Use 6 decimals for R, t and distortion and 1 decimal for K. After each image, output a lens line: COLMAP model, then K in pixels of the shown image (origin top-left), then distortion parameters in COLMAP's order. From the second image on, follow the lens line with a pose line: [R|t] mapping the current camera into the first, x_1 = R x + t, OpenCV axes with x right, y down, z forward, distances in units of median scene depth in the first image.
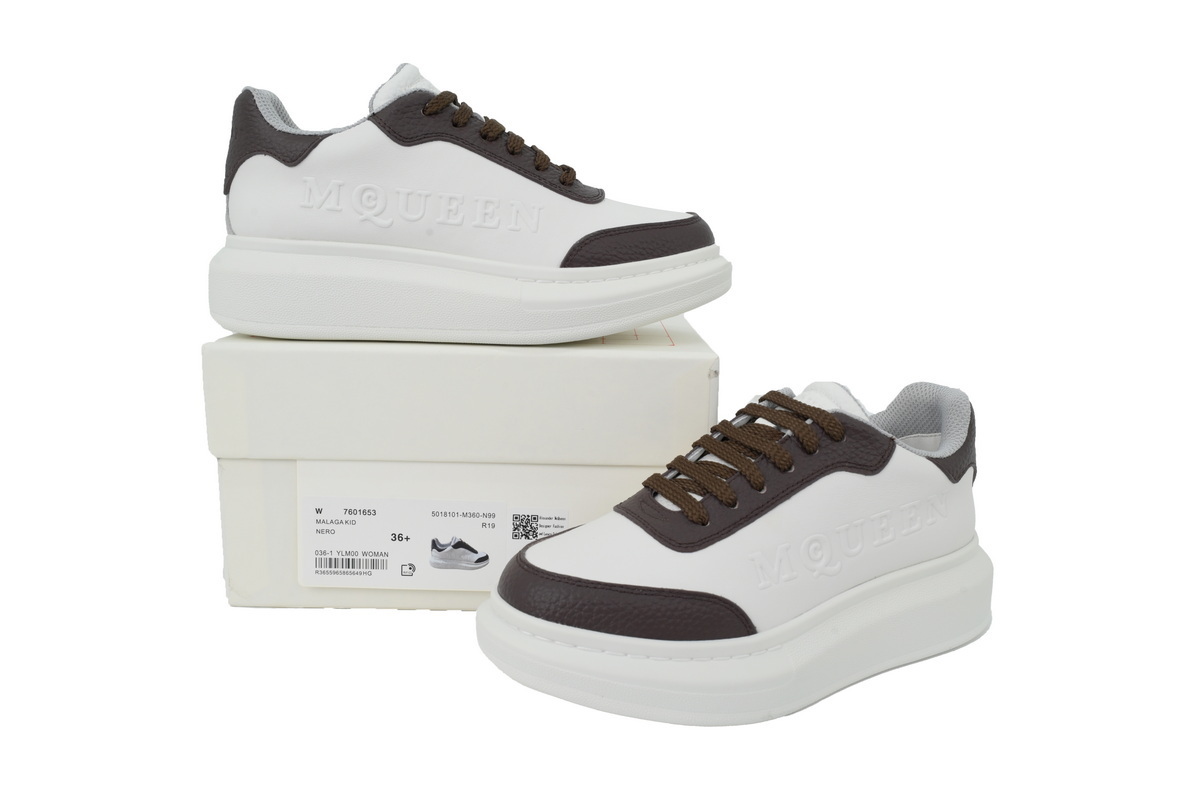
lens RADIAL K [[978.7, 0, 601.4], [0, 978.7, 400.3], [0, 0, 1]] dist [-0.037713, 0.002801]
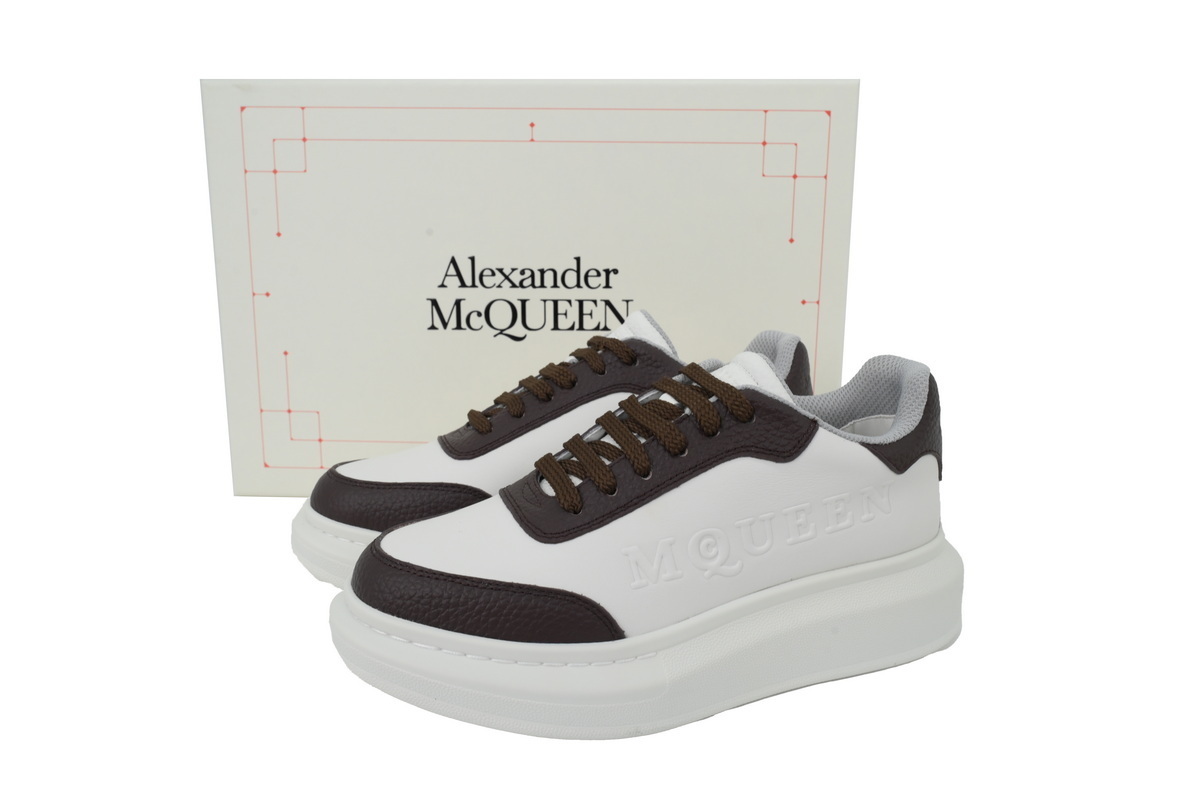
lens RADIAL K [[978.7, 0, 595.4], [0, 978.7, 401.6], [0, 0, 1]] dist [-0.037713, 0.002801]
pose [[0.985880, 0.016809, -0.166605, 0.261673], [-0.011220, 0.999344, 0.034431, -0.004981], [0.167075, -0.032076, 0.985422, 0.124614]]
